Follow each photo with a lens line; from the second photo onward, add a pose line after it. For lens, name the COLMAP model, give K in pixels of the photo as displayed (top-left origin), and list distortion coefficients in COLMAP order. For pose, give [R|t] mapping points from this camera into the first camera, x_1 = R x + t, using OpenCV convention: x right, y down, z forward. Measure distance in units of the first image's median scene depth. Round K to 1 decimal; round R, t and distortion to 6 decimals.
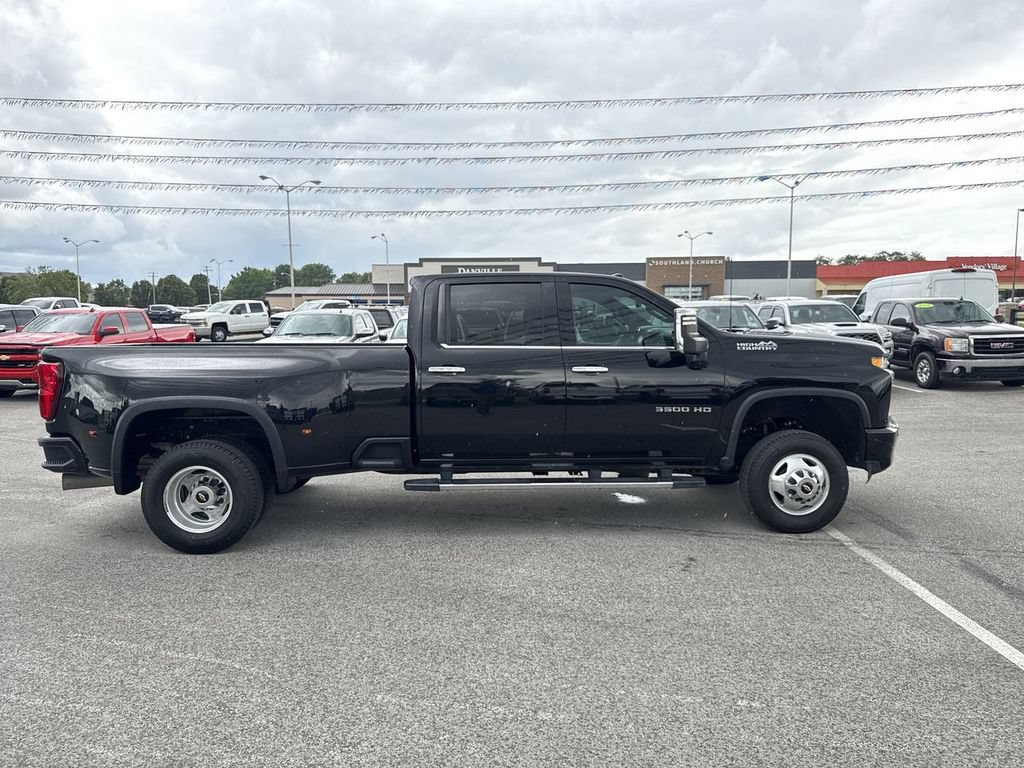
lens RADIAL K [[721.0, 0, 530.2], [0, 721.0, 414.4], [0, 0, 1]] dist [0.058382, -0.077707]
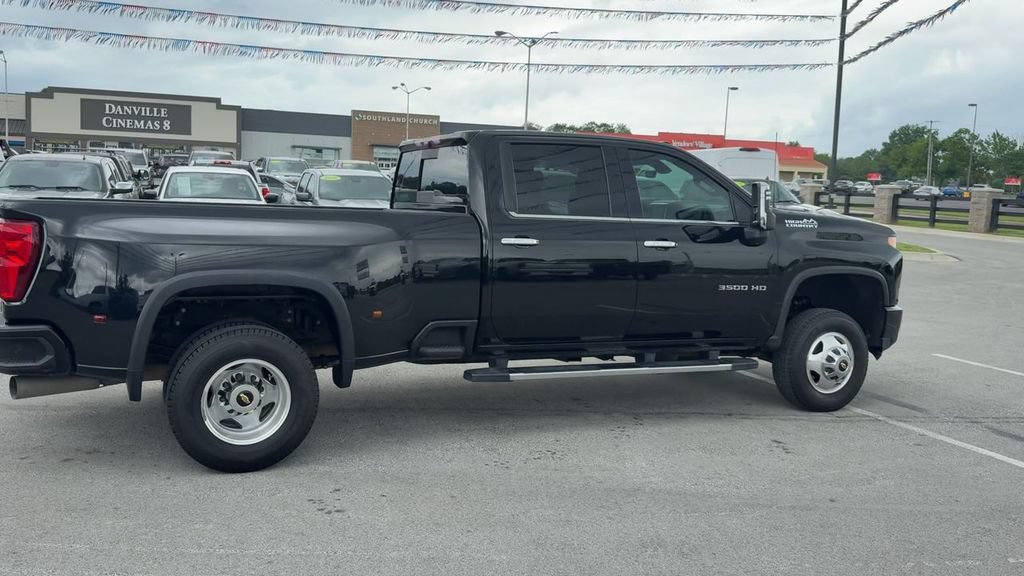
lens RADIAL K [[859.9, 0, 489.7], [0, 859.9, 309.3], [0, 0, 1]] dist [0.077419, -0.105081]
pose [[0.940588, -0.007261, 0.339473, -0.477464], [0.002556, 0.999894, 0.014305, 0.004380], [-0.339541, -0.012588, 0.940507, 0.034704]]
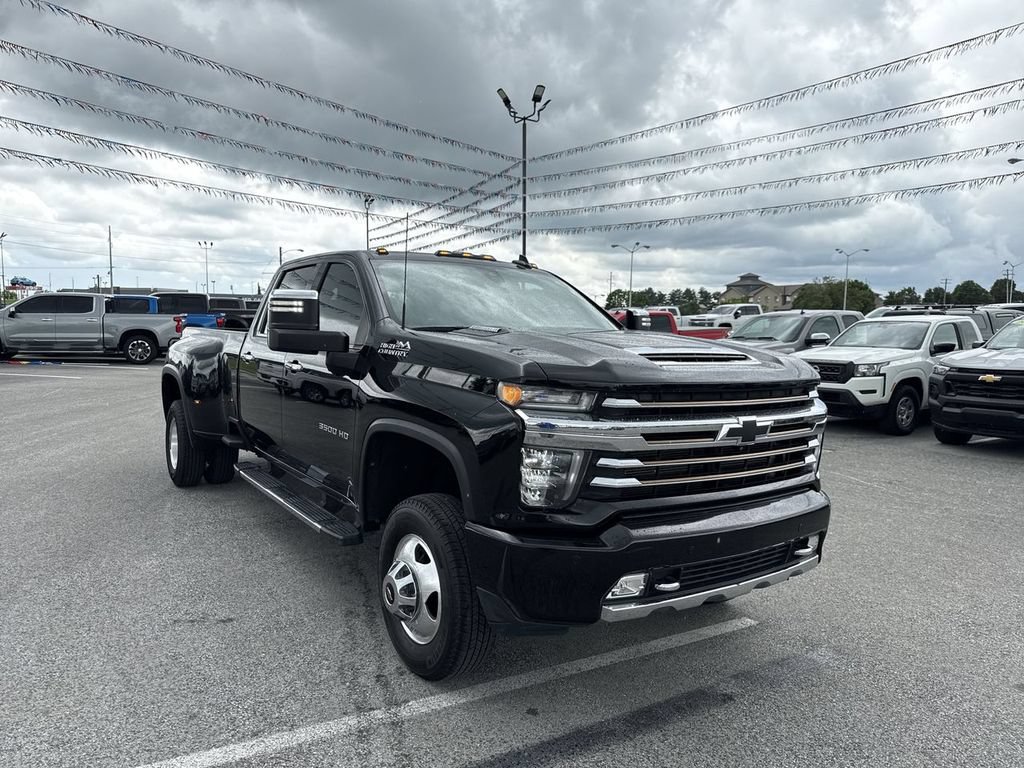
lens RADIAL K [[752.7, 0, 518.7], [0, 752.7, 398.3], [0, 0, 1]] dist [0.043147, -0.069549]
pose [[0.501934, 0.099520, -0.859161, 0.920262], [-0.133275, 0.990393, 0.036861, -0.087688], [0.854576, 0.096003, 0.510375, 0.746578]]
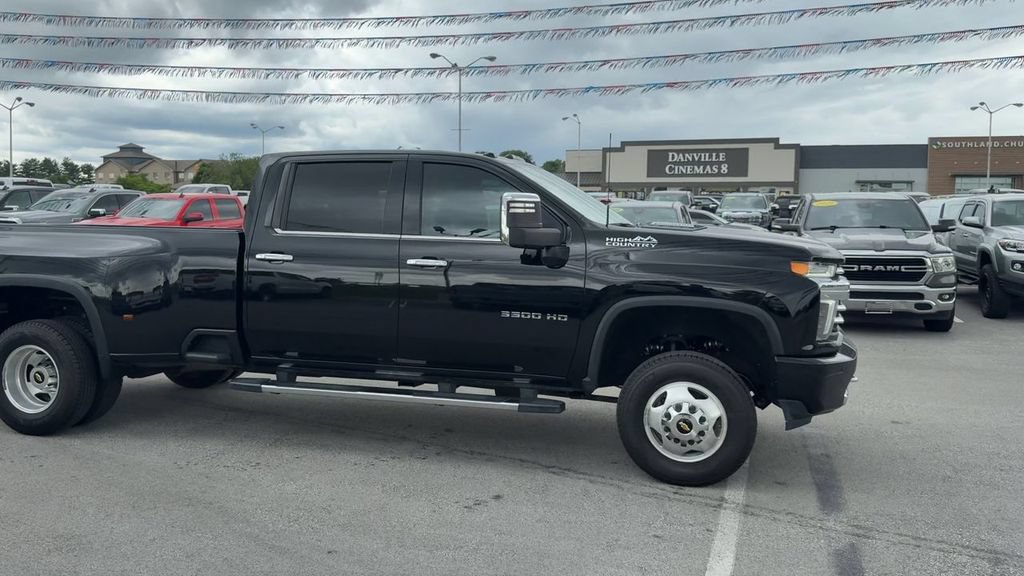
lens RADIAL K [[879.3, 0, 509.5], [0, 879.3, 296.3], [0, 0, 1]] dist [0.049611, -0.049308]
pose [[0.951457, 0.046848, -0.304197, 0.473036], [-0.058862, 0.997802, -0.030441, 0.002656], [0.302102, 0.046869, 0.952123, 0.041591]]
